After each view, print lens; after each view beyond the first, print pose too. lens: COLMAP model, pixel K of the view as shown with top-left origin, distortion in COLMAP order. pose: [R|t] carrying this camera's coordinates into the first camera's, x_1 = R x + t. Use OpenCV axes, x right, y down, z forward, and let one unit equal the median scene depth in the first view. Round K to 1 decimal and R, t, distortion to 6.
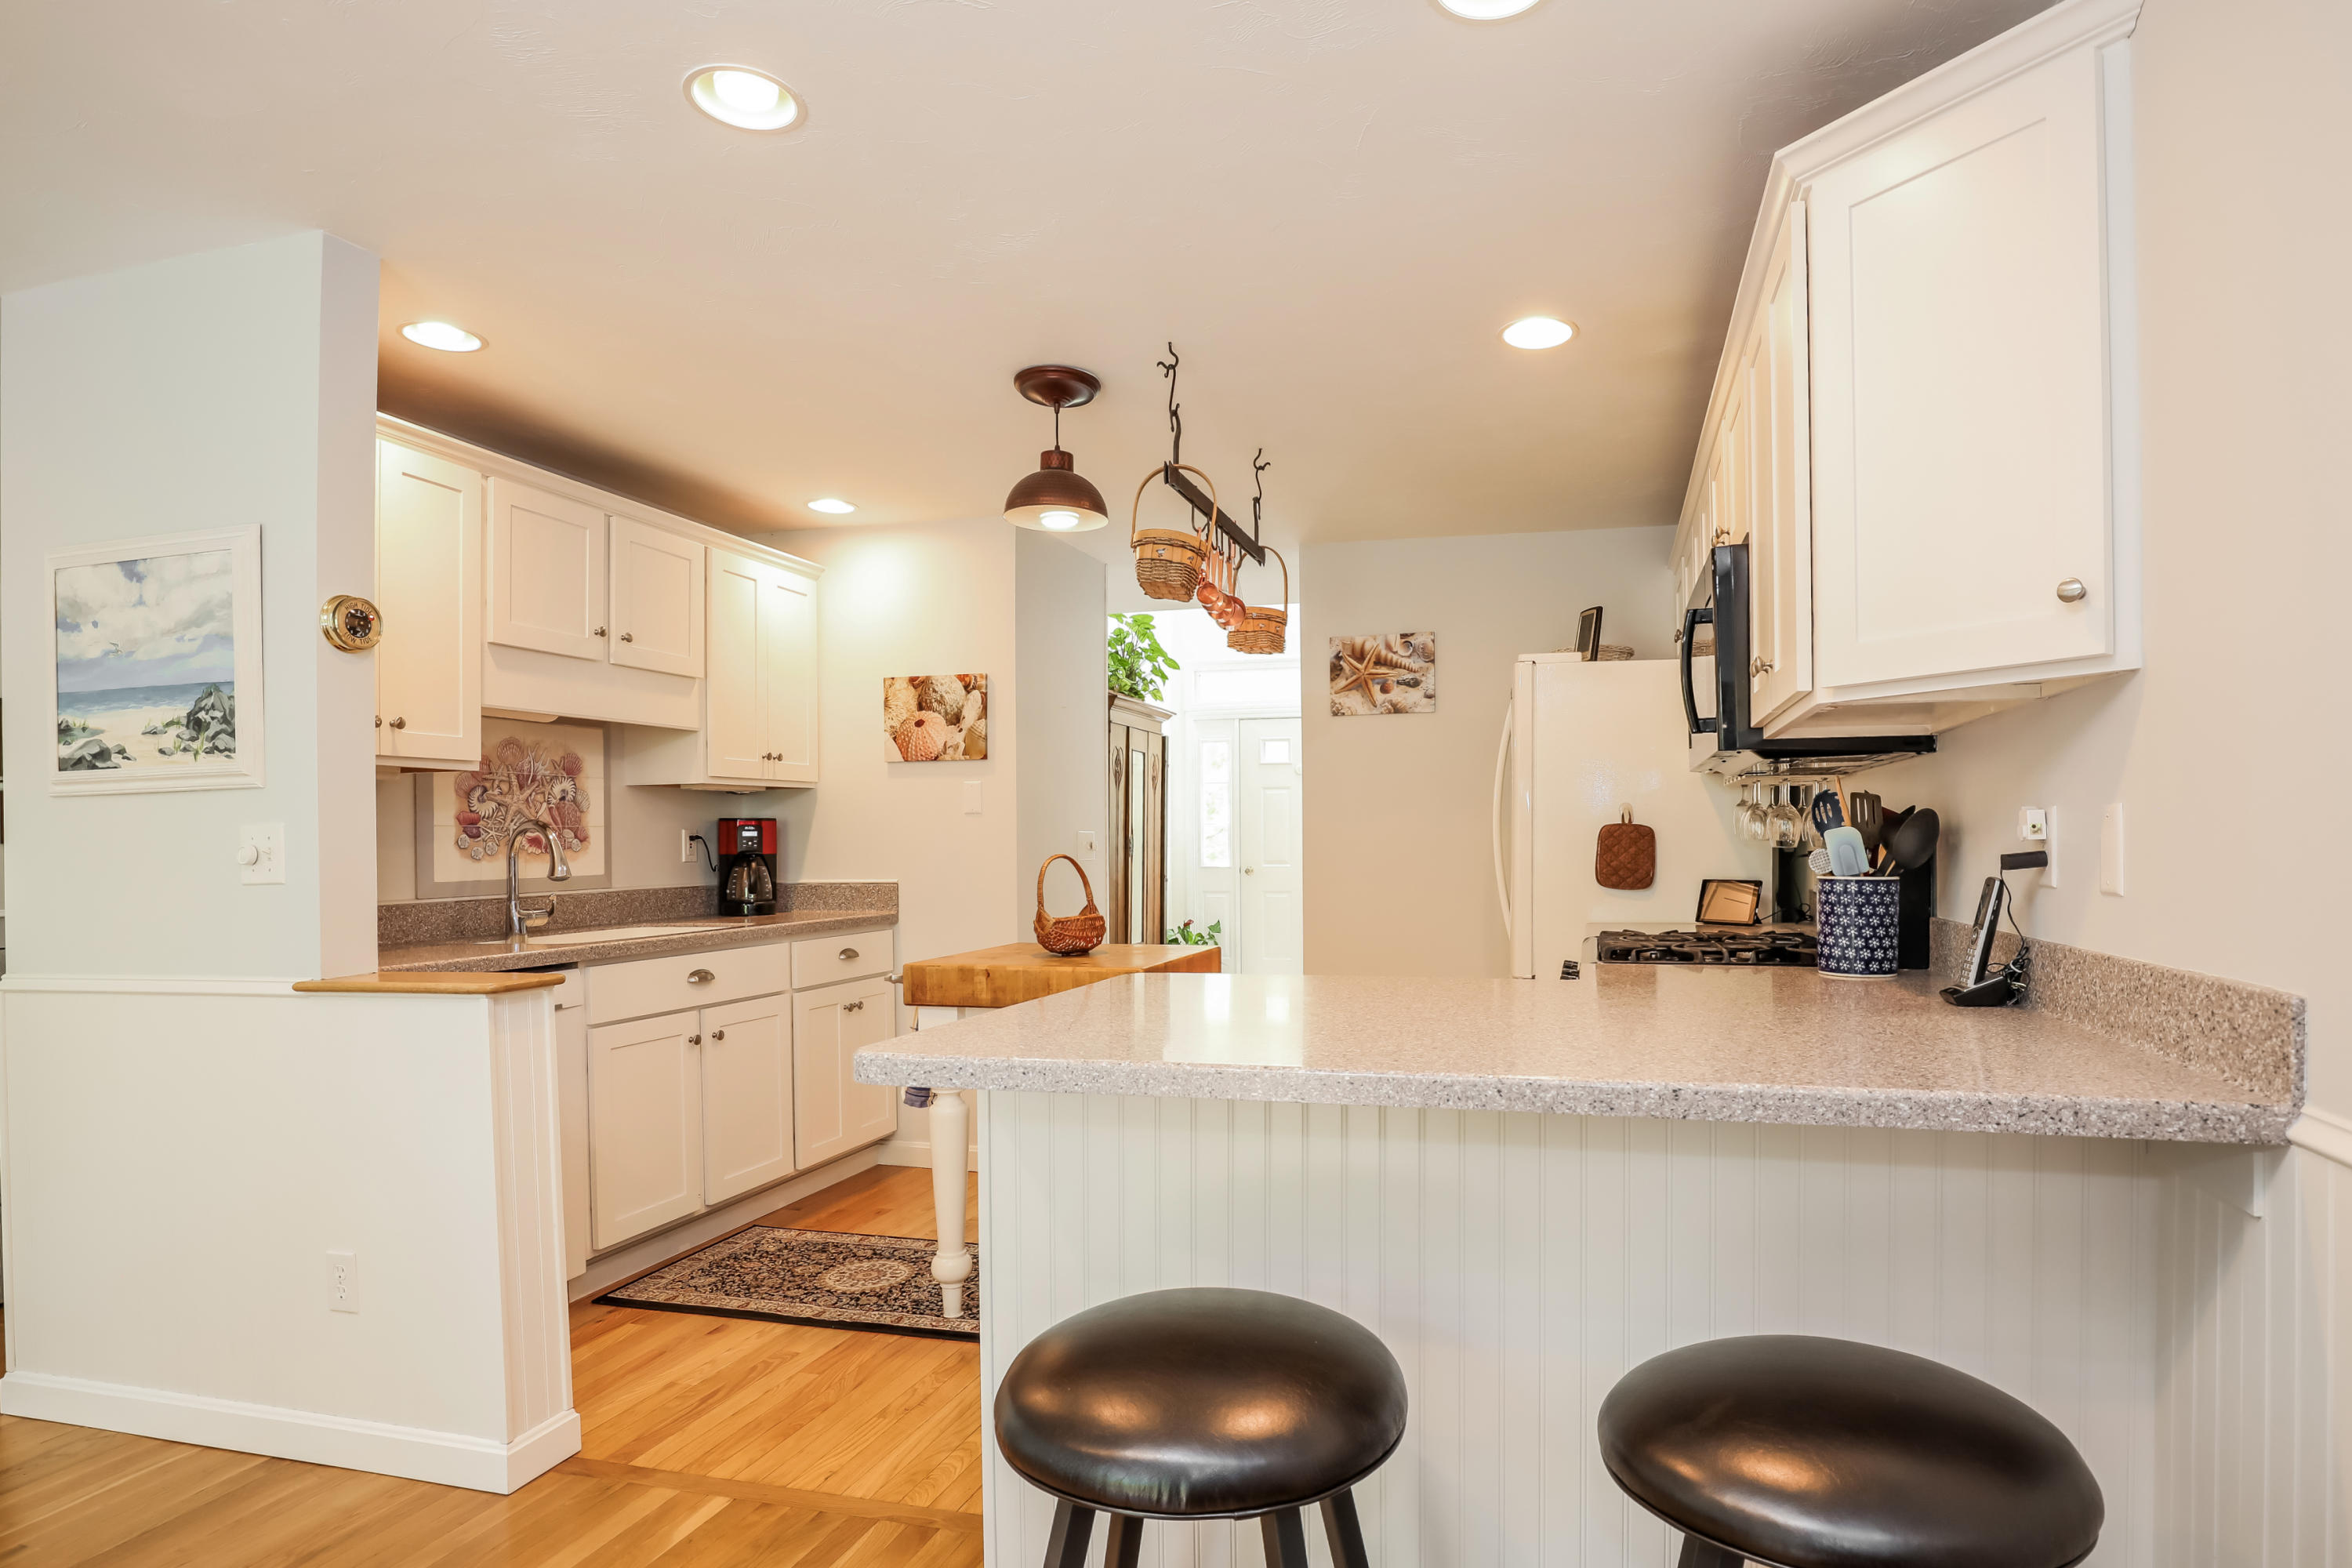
lens RADIAL K [[1276.4, 0, 1273.4], [0, 1276.4, 833.9], [0, 0, 1]] dist [-0.034131, -0.003607]
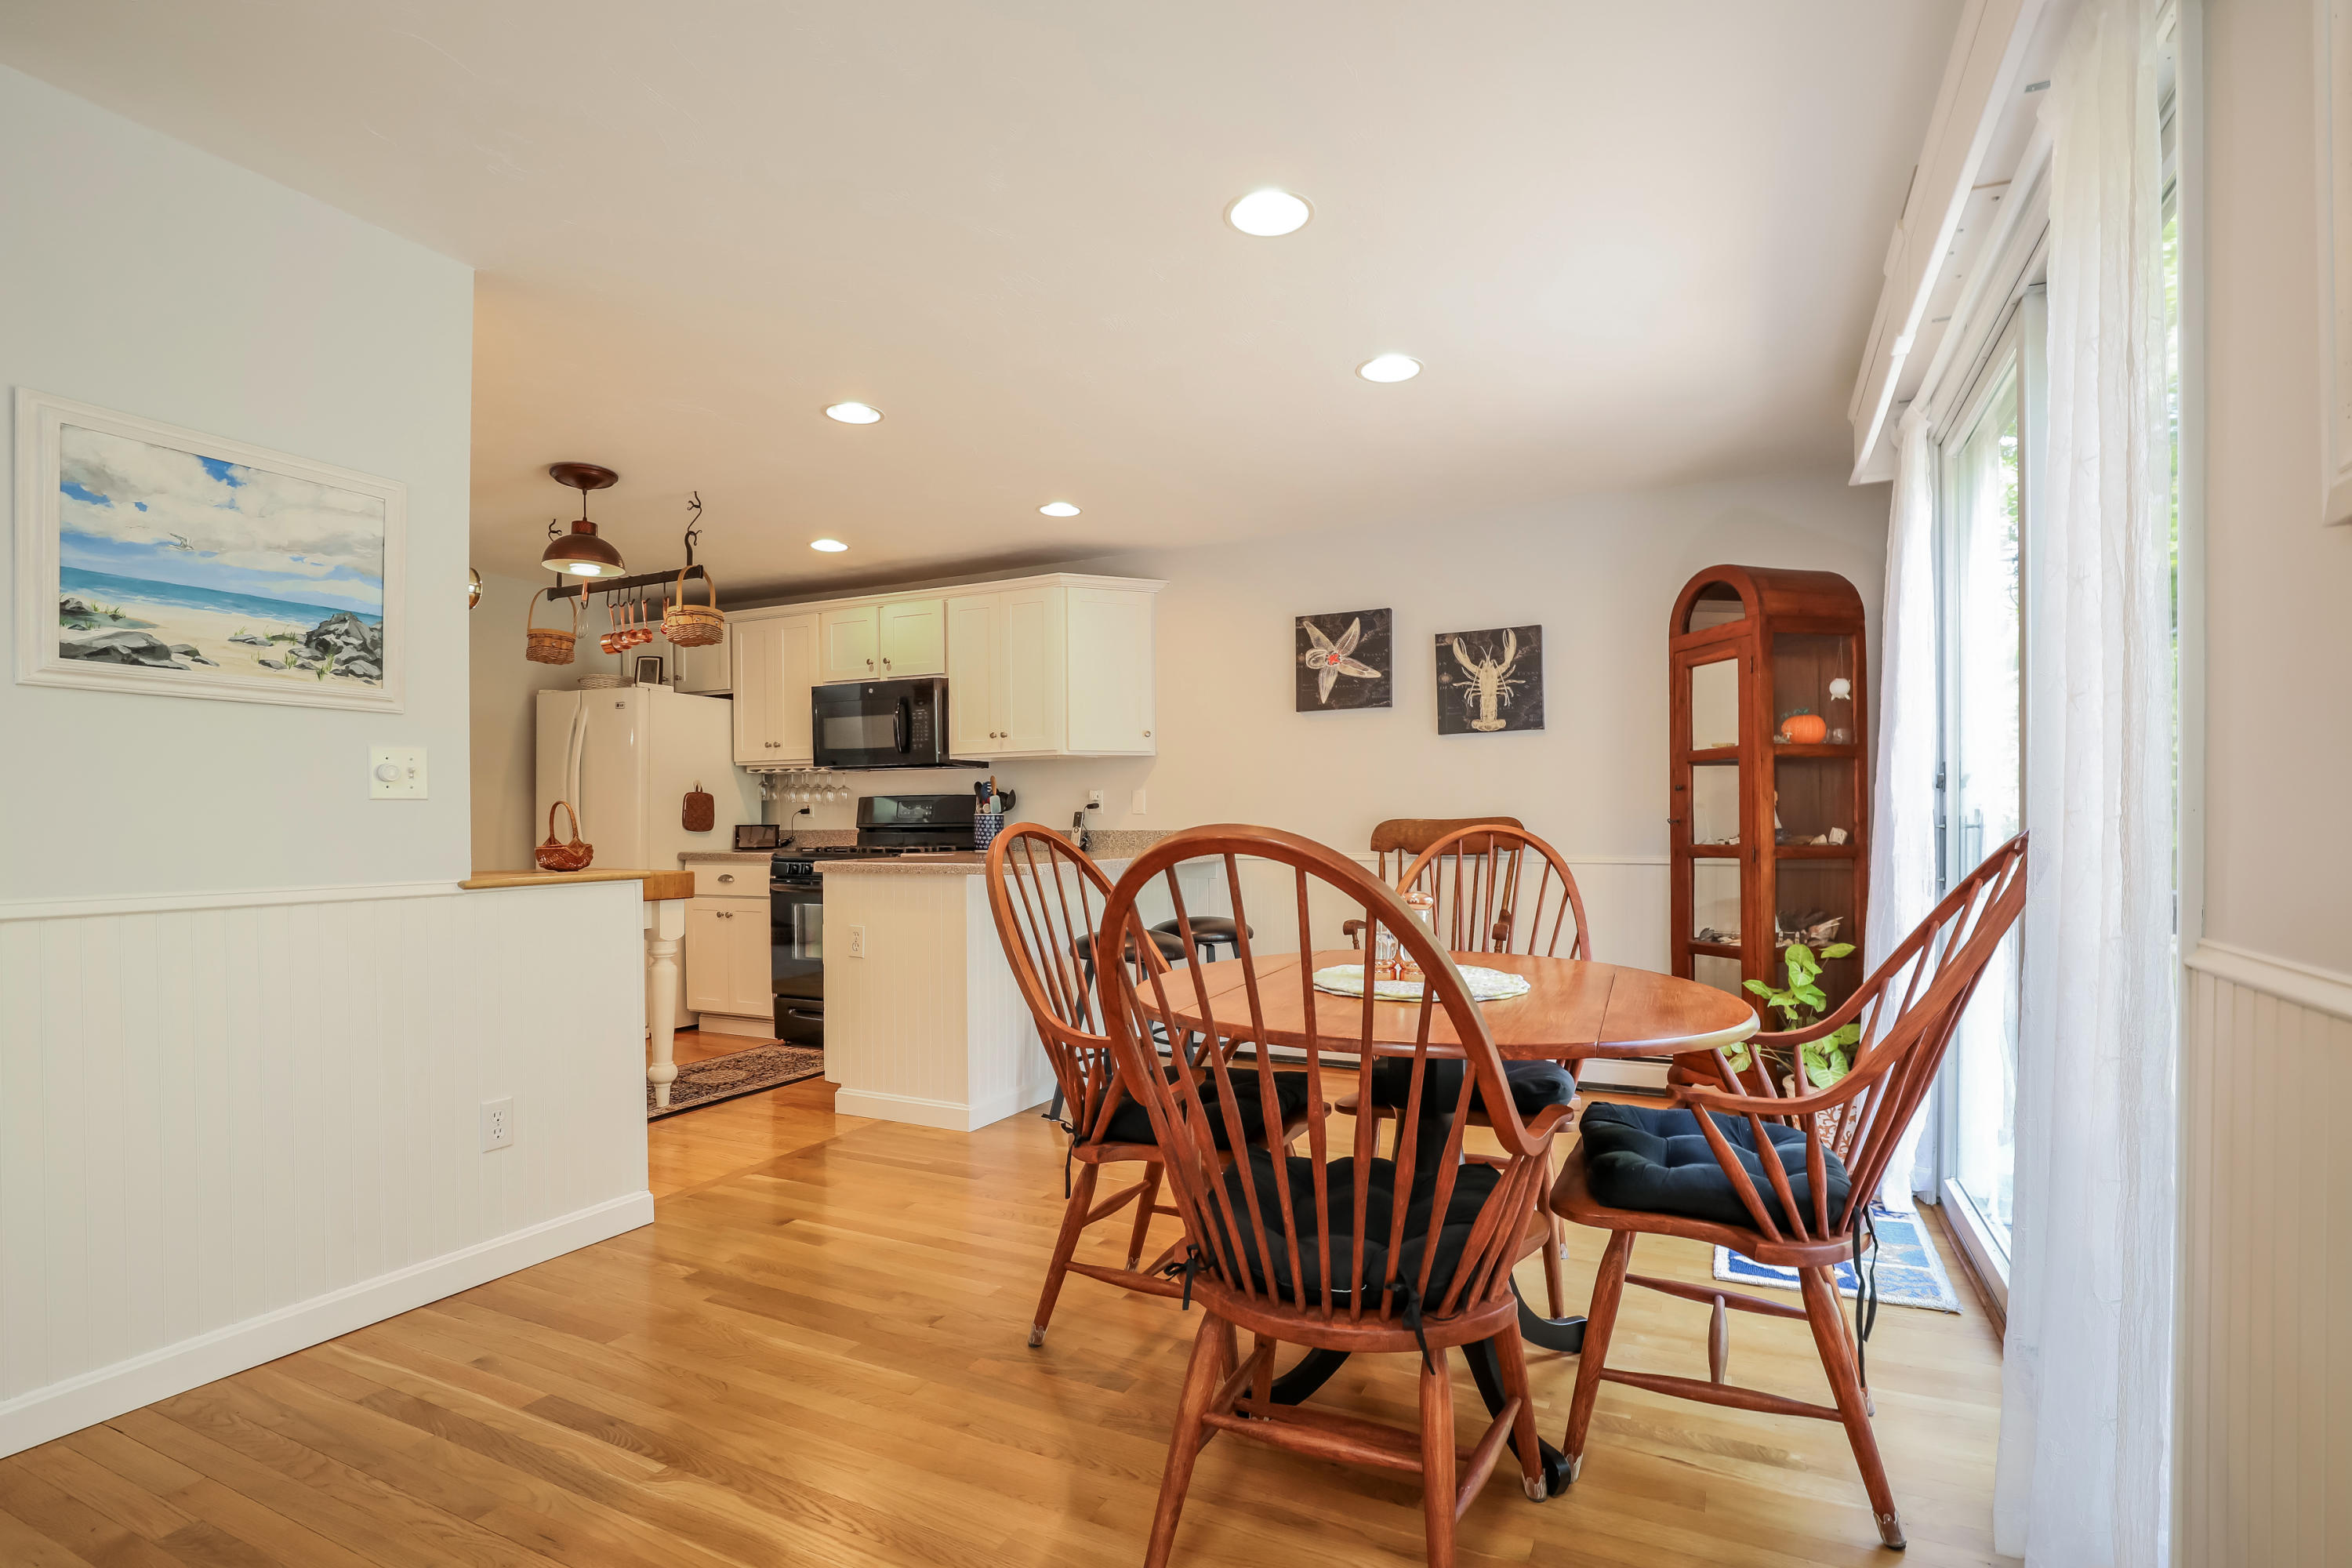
lens RADIAL K [[1086.8, 0, 1319.5], [0, 1086.8, 815.5], [0, 0, 1]] dist [-0.017339, 0.002466]
pose [[0.106231, 0.016788, 0.994200, -1.112997], [-0.002185, 0.999859, -0.016650, 0.047082], [-0.994339, -0.000404, 0.106253, 0.032798]]
